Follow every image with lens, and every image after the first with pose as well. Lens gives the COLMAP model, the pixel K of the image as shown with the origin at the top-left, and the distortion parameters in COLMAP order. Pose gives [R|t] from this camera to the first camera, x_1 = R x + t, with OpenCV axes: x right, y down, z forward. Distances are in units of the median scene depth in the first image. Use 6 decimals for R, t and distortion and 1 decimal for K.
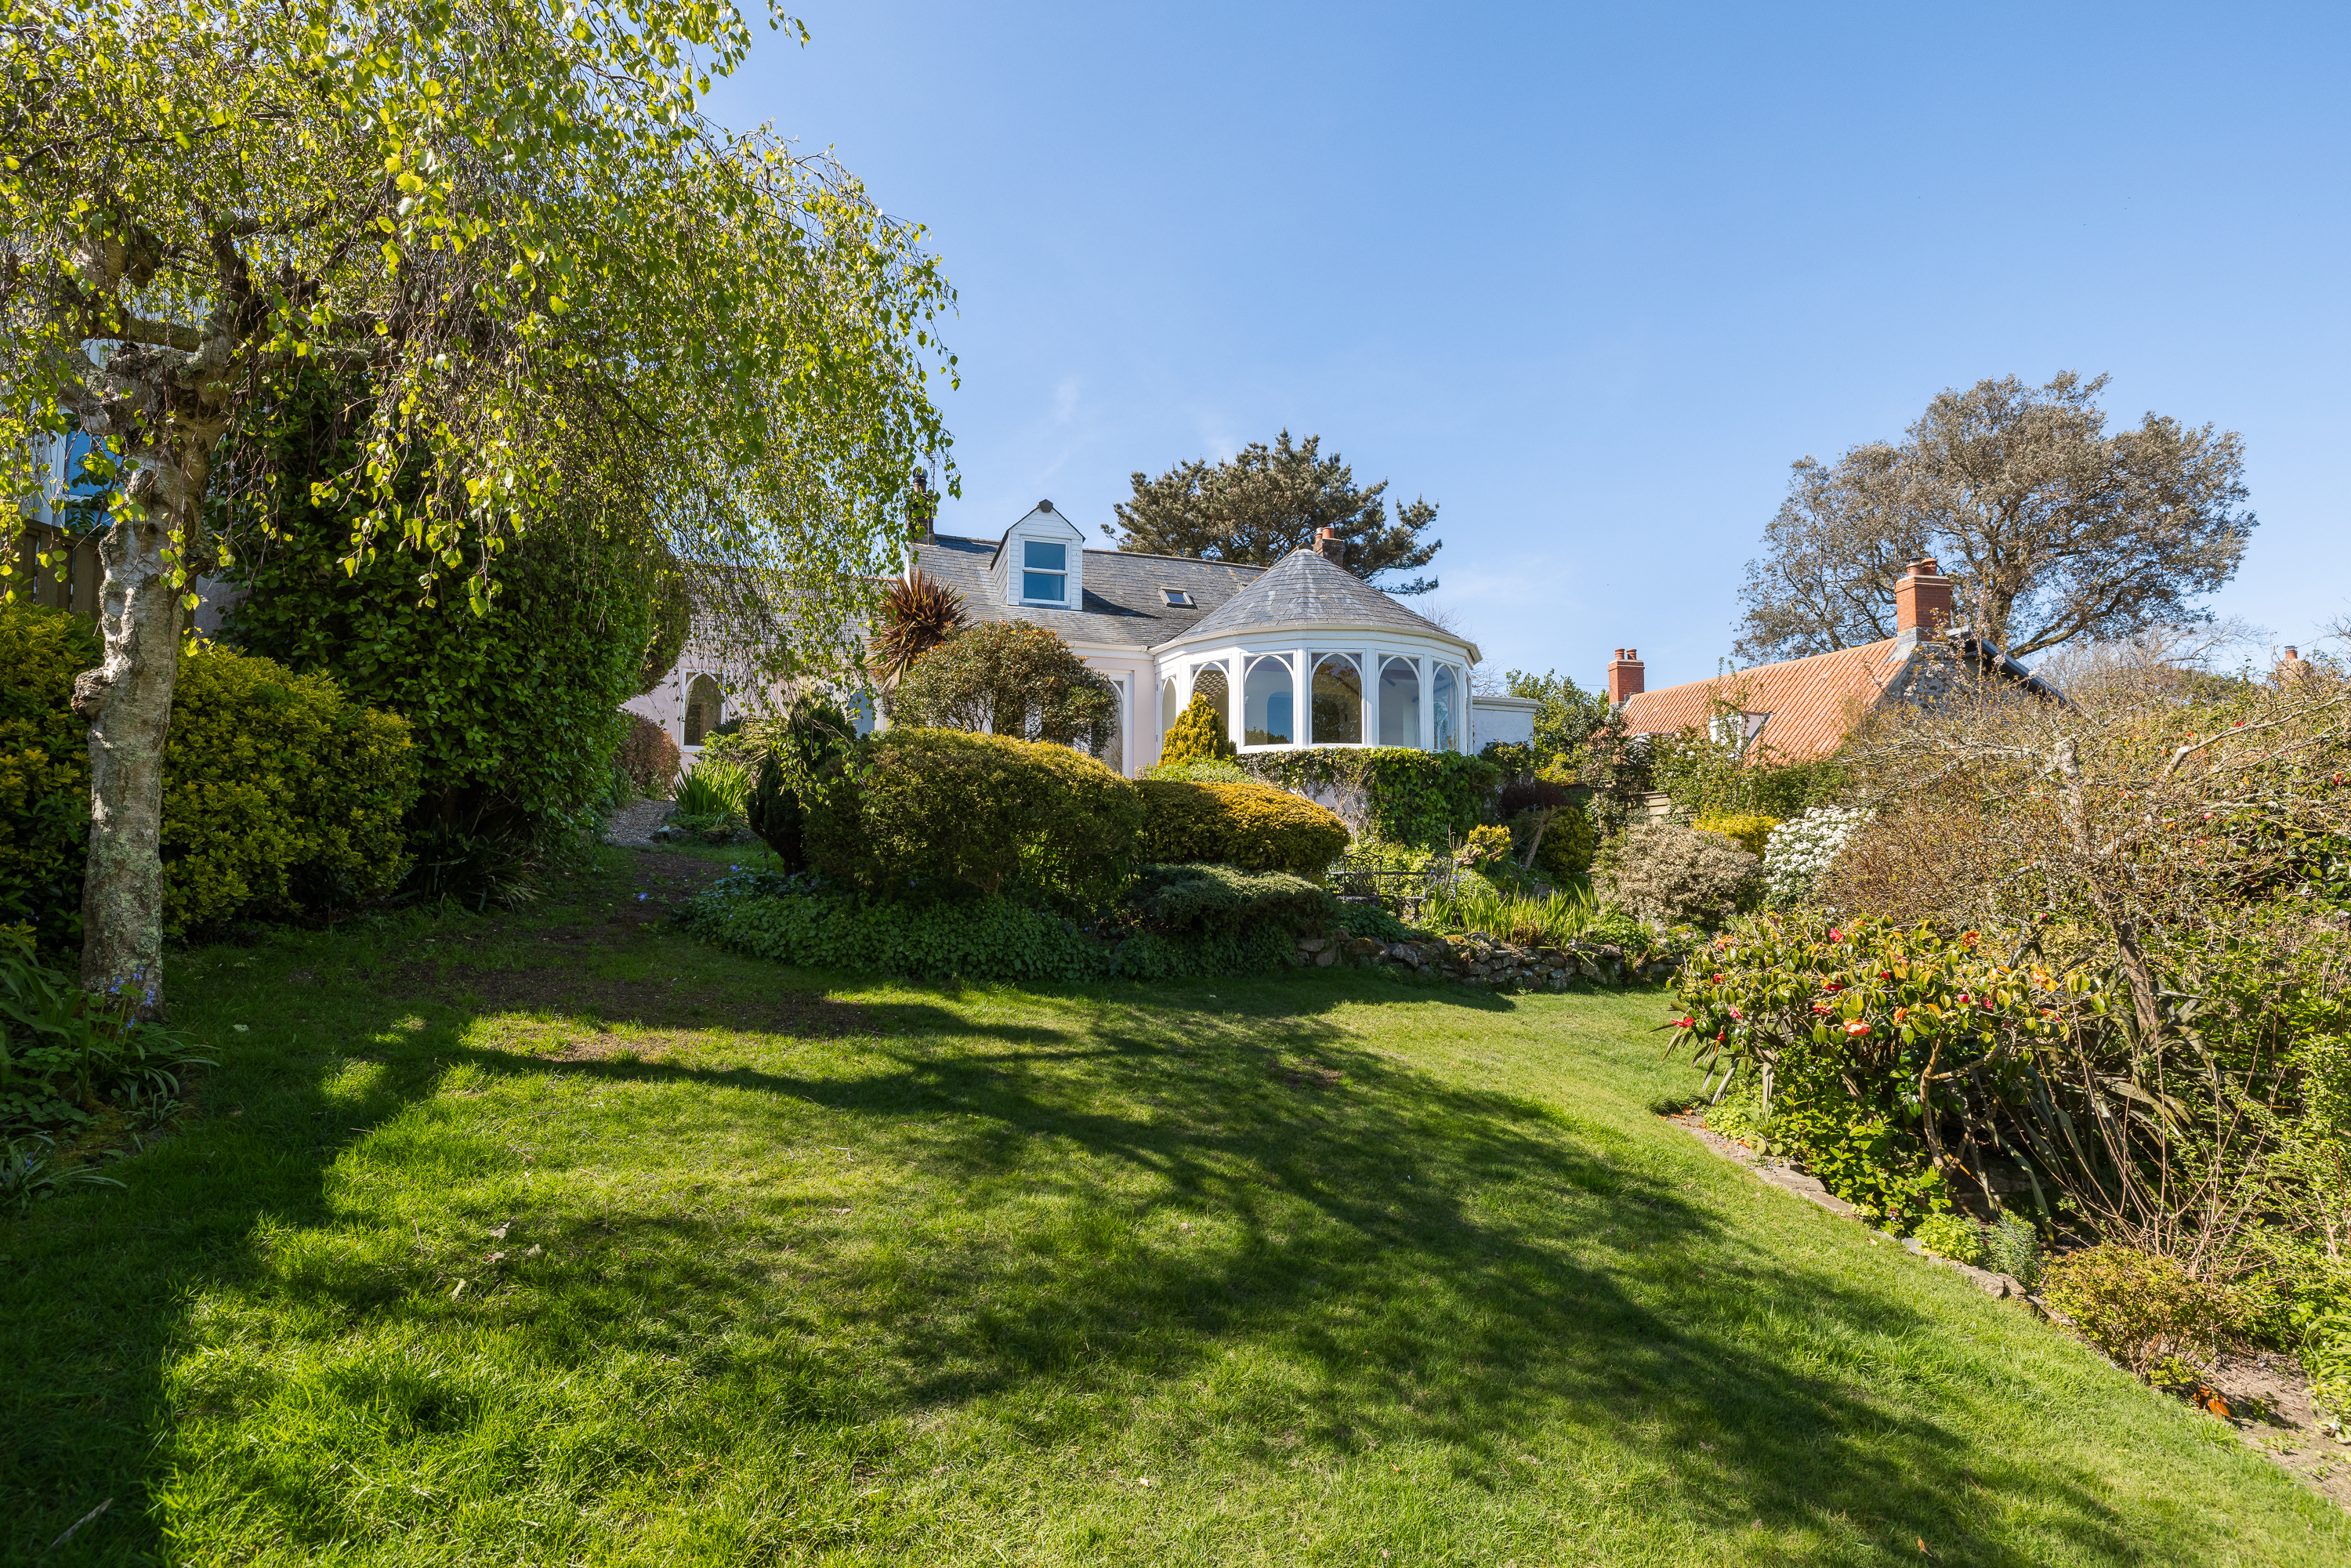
lens RADIAL K [[1093.8, 0, 1179.0], [0, 1093.8, 817.7], [0, 0, 1]] dist [0.001626, 0.000354]
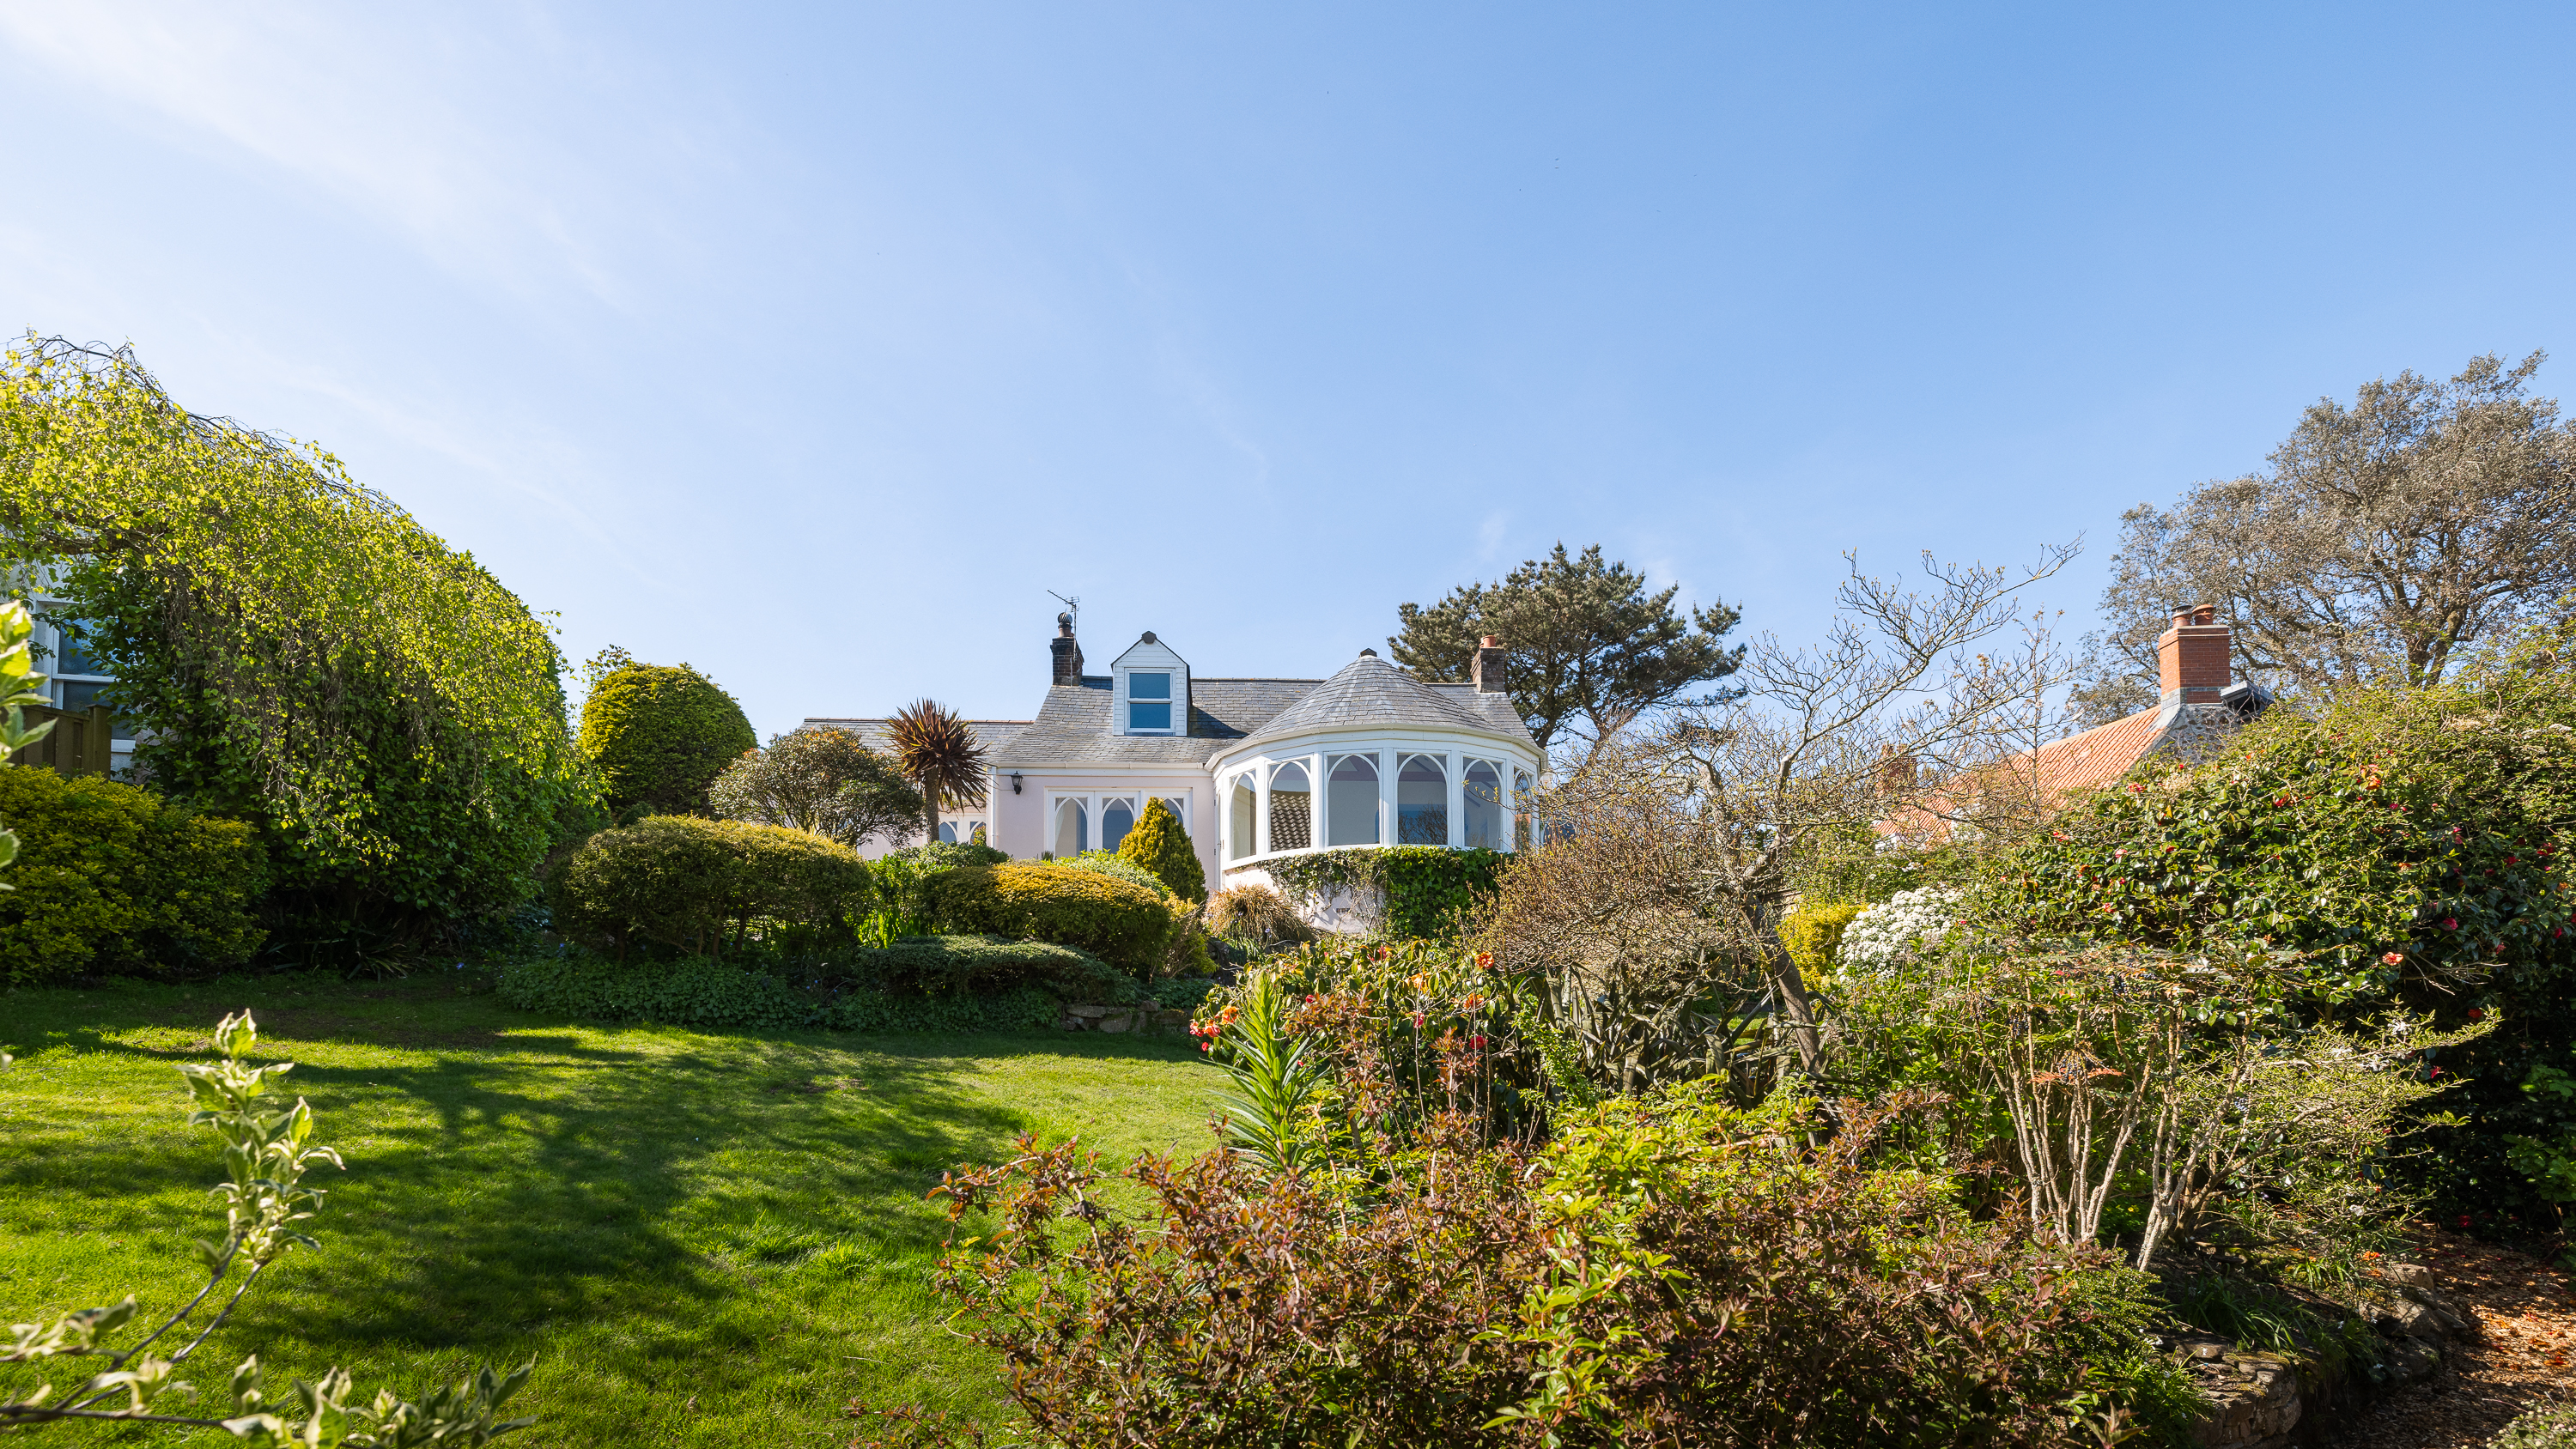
lens RADIAL K [[1100.1, 0, 1287.8], [0, 1100.1, 1007.0], [0, 0, 1]] dist [0.000606, -0.000620]
pose [[0.974341, -0.019532, -0.224227, 0.121378], [0.027710, 0.999058, 0.033384, 0.017954], [0.223364, -0.038741, 0.973965, -0.000963]]
